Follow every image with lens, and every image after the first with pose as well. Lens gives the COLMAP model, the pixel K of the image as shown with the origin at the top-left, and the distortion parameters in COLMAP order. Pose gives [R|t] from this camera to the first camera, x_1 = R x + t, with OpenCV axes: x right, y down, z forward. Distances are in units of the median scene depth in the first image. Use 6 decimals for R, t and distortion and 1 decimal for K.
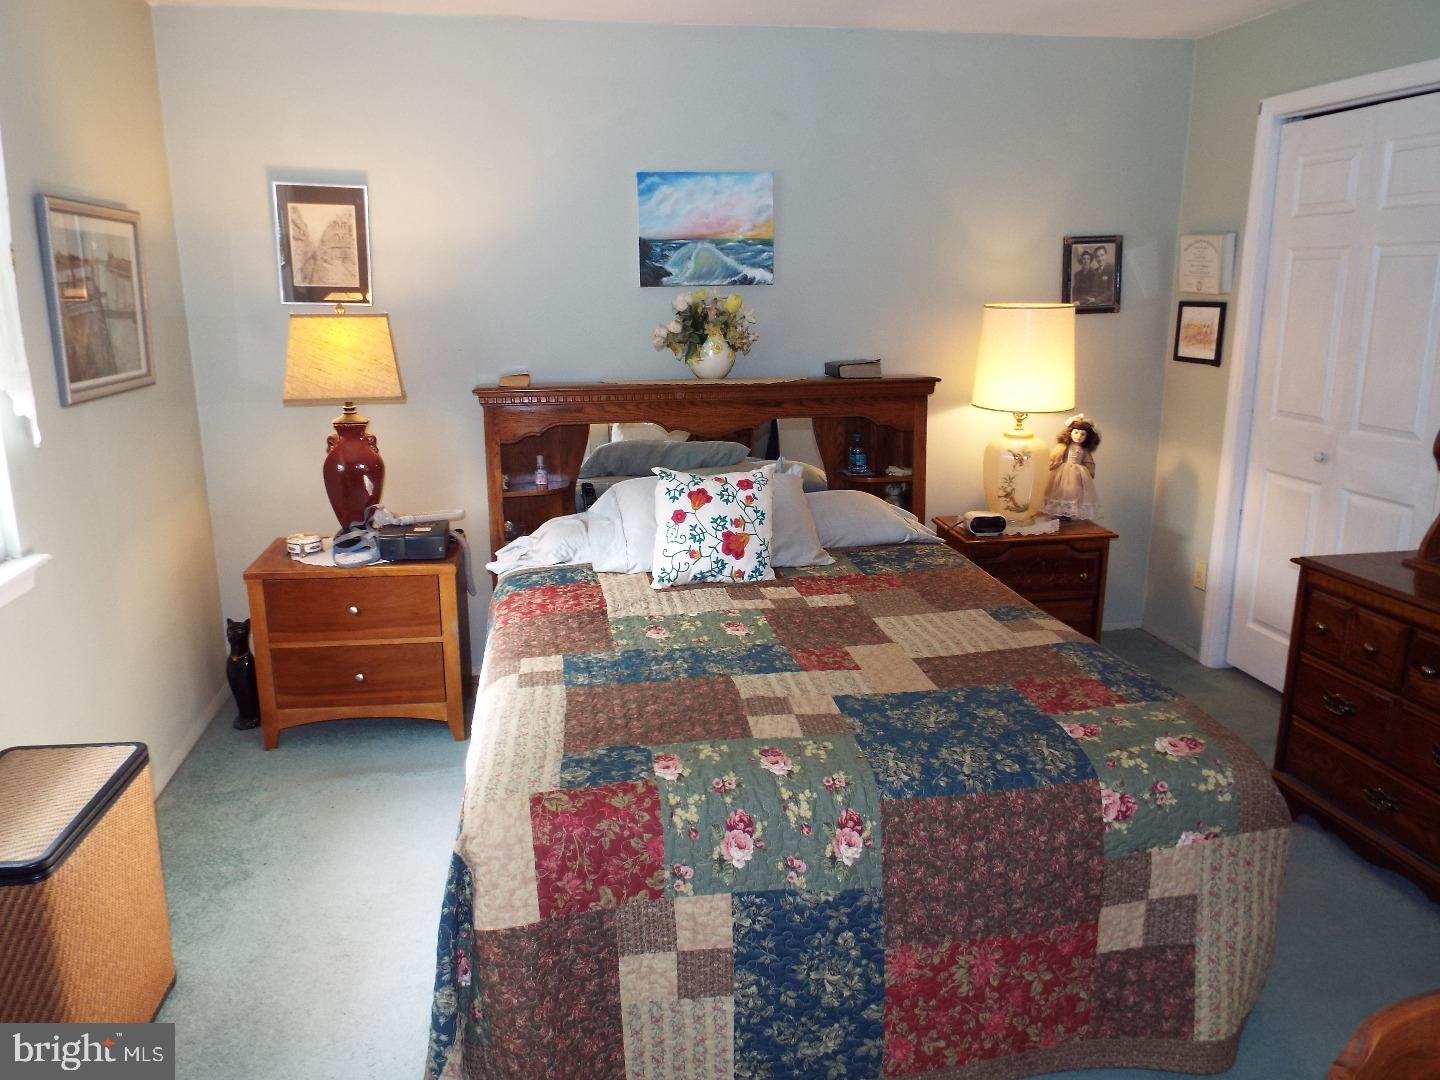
lens RADIAL K [[1041.5, 0, 715.7], [0, 1041.5, 537.5], [0, 0, 1]] dist [-0.019808, 0.024204]
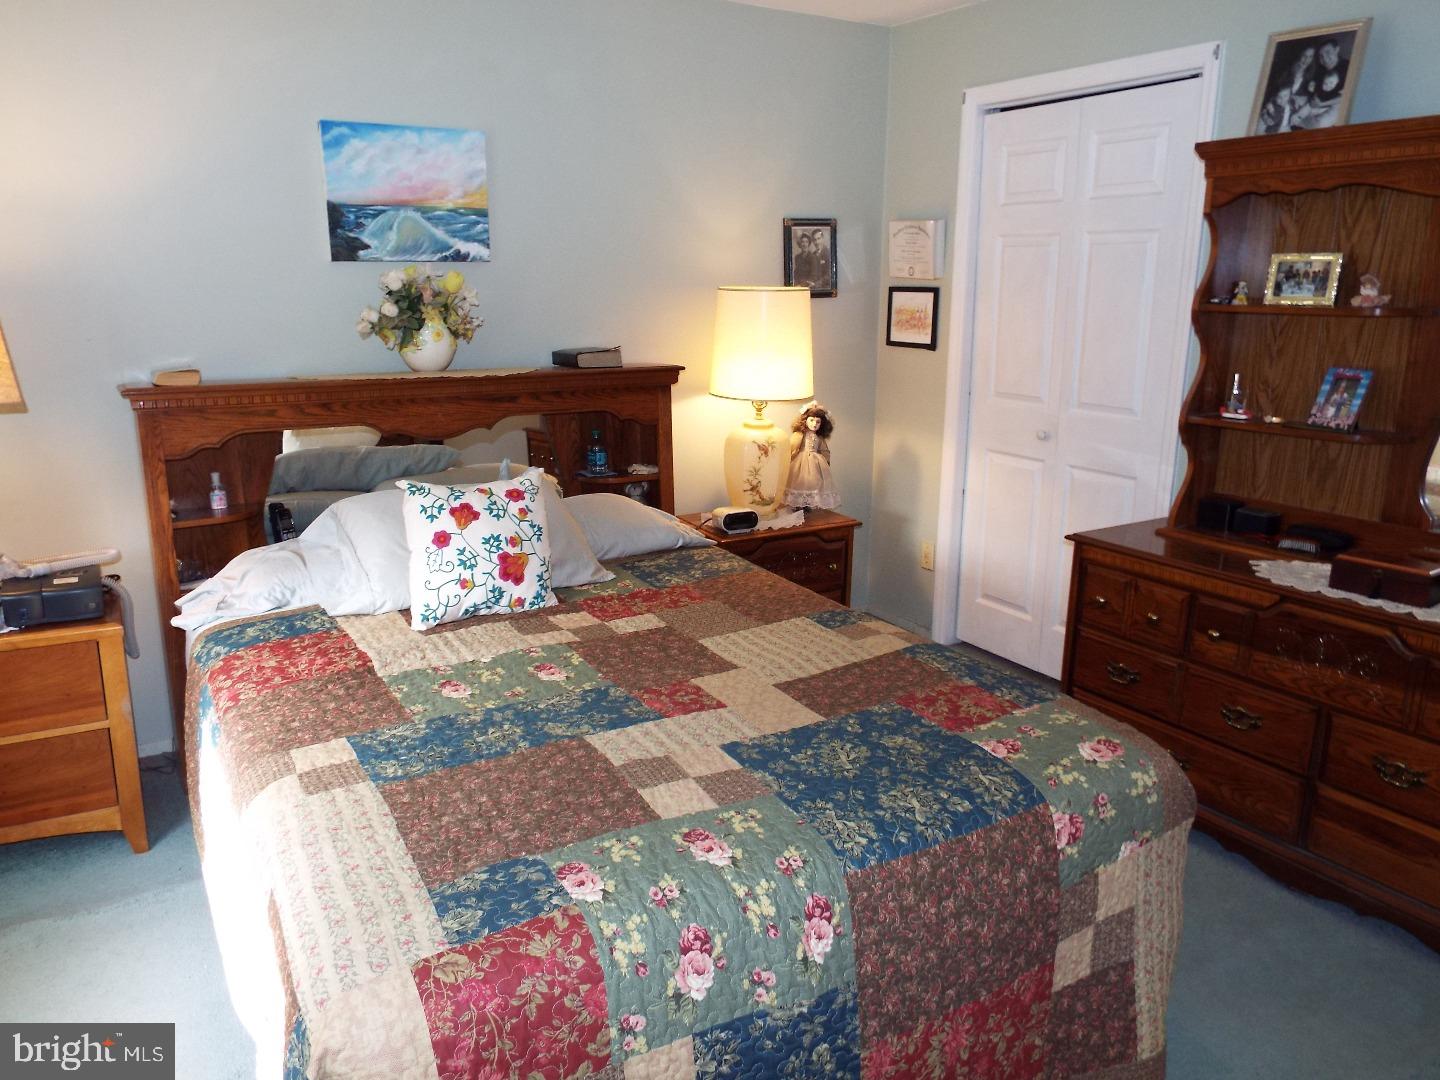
lens RADIAL K [[1041.5, 0, 712.9], [0, 1041.5, 540.0], [0, 0, 1]] dist [-0.019808, 0.024204]
pose [[0.932501, -0.074946, 0.353306, -0.127041], [0.072822, 0.997158, 0.019319, -0.020112], [-0.353749, 0.007714, 0.935308, 0.166610]]
